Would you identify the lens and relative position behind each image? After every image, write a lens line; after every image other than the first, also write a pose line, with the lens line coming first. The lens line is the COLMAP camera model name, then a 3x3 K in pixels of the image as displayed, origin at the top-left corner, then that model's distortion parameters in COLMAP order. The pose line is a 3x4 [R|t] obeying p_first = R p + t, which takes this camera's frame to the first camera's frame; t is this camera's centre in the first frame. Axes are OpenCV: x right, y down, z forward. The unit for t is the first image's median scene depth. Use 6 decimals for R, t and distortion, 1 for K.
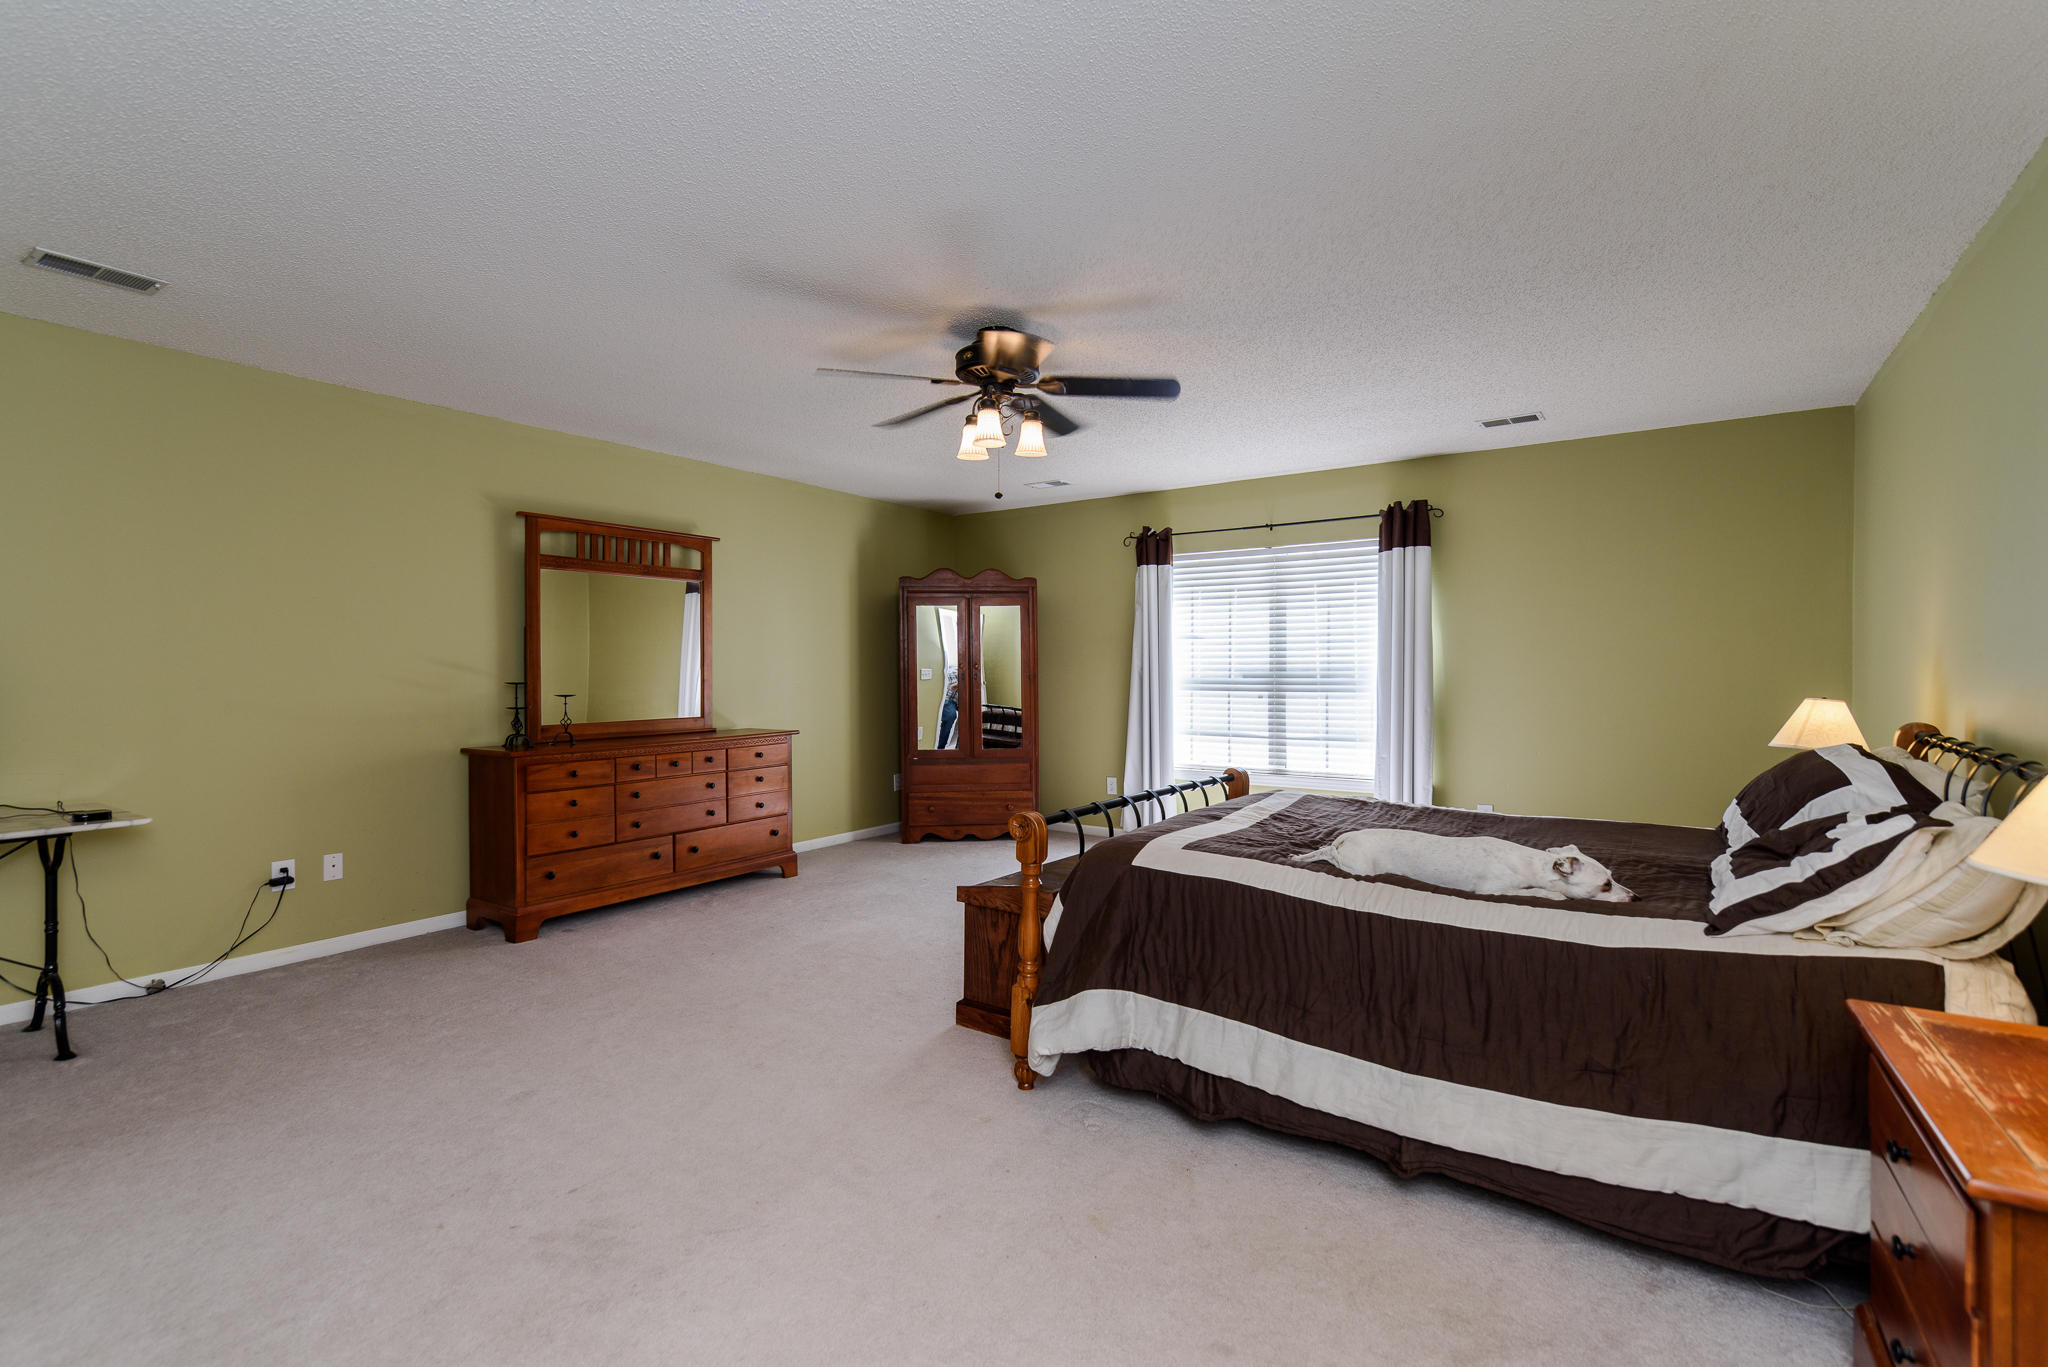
lens RADIAL K [[919.9, 0, 1022.4], [0, 919.9, 676.4], [0, 0, 1]] dist [0.002897, -0.000031]
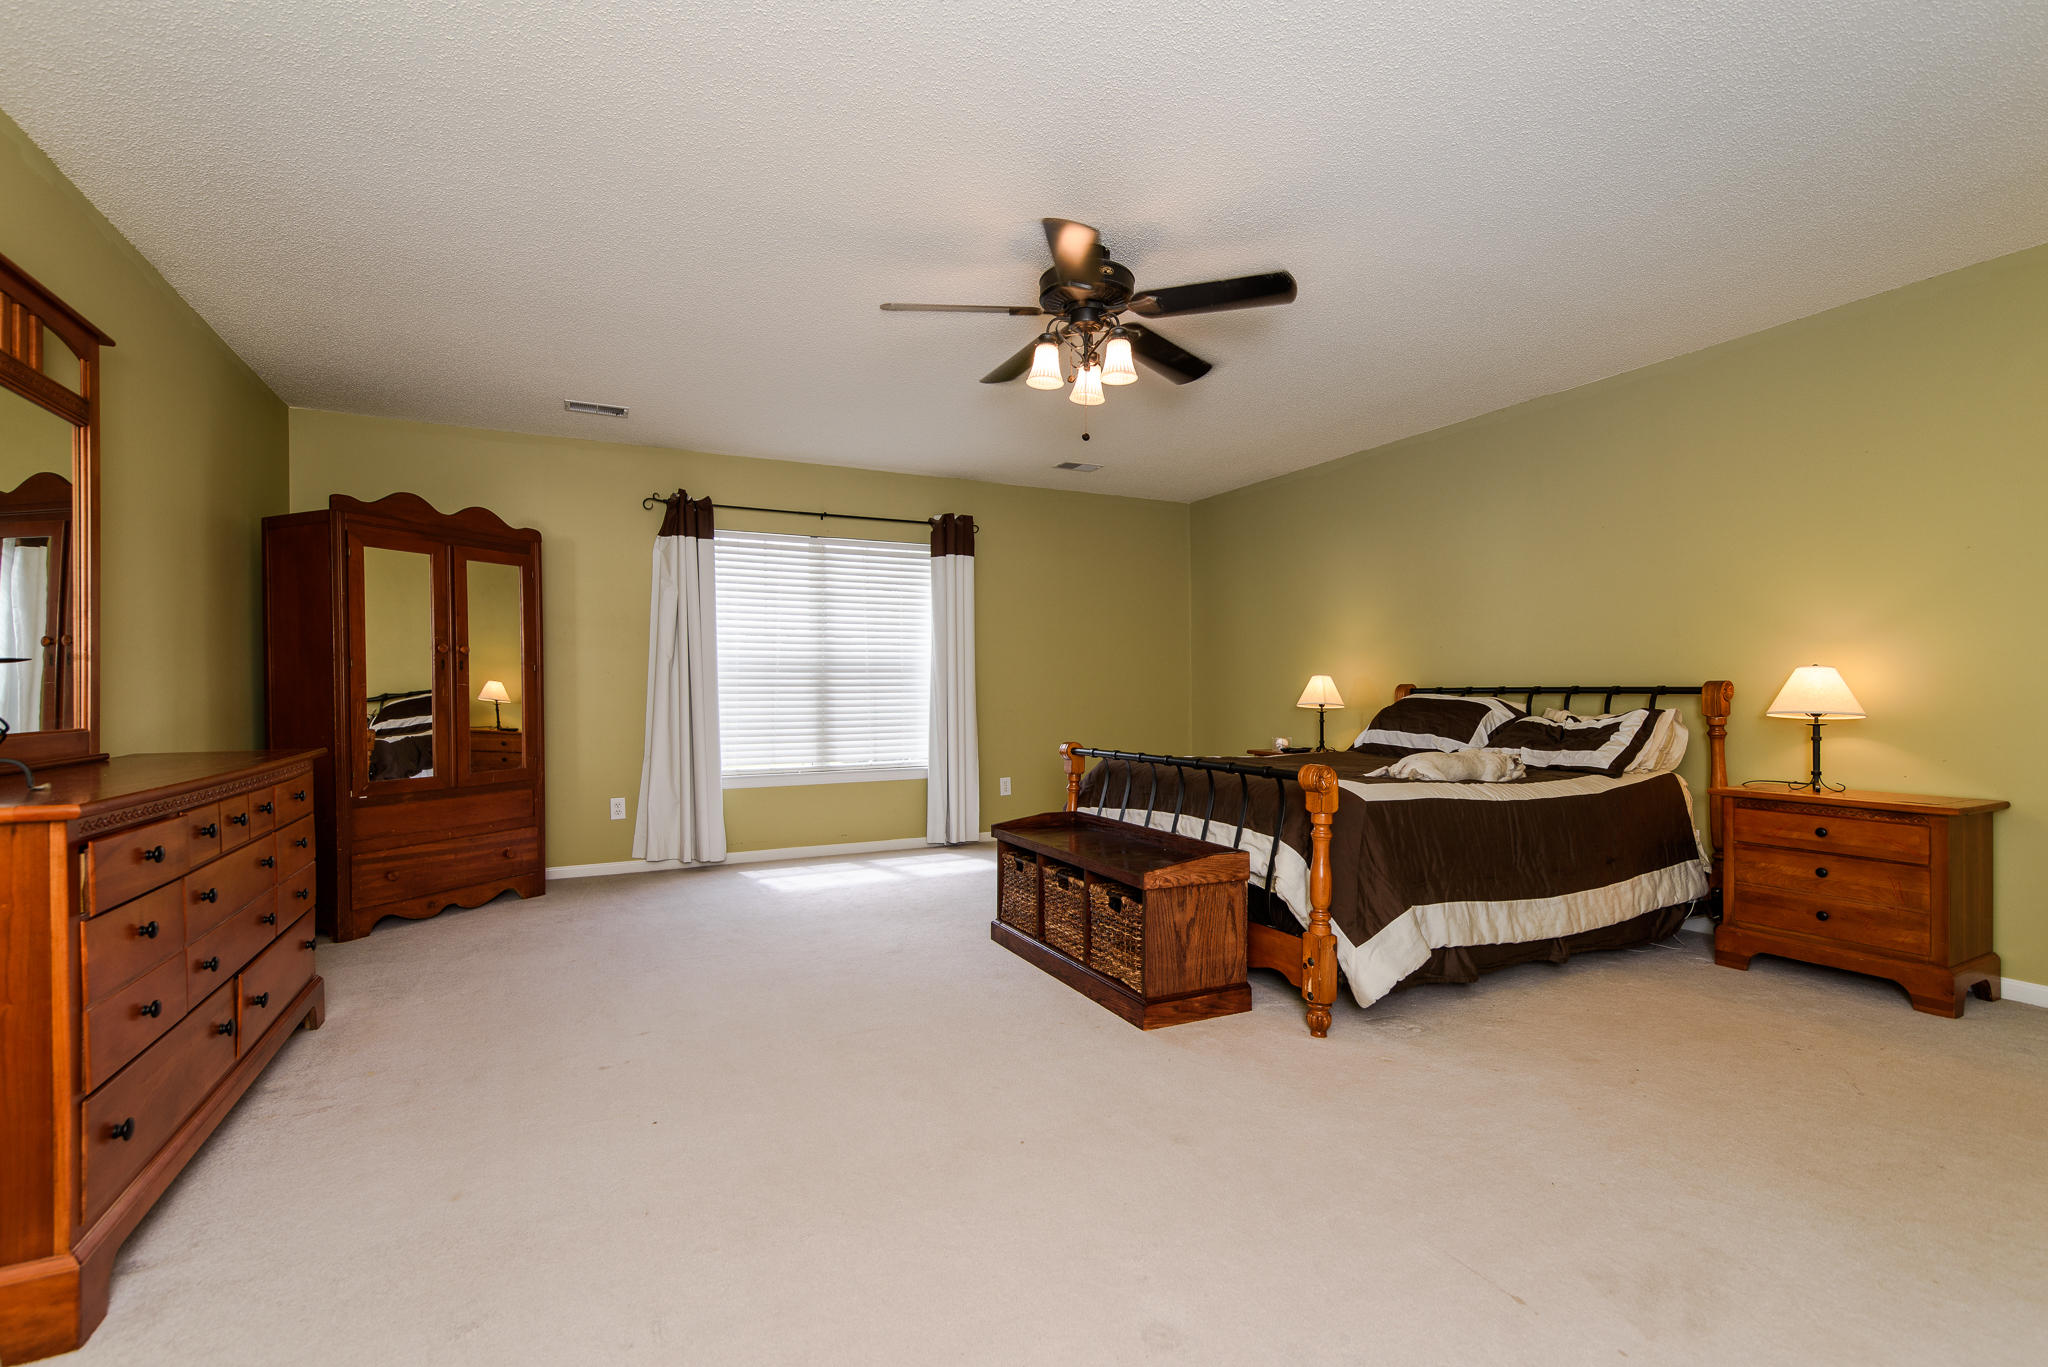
lens RADIAL K [[919.9, 0, 1024.7], [0, 919.9, 689.7], [0, 0, 1]] dist [0.002897, -0.000031]
pose [[0.502393, -0.001434, 0.864638, -0.464362], [0.011103, 0.999927, -0.004793, 0.027117], [-0.864568, 0.012008, 0.502372, 0.334451]]
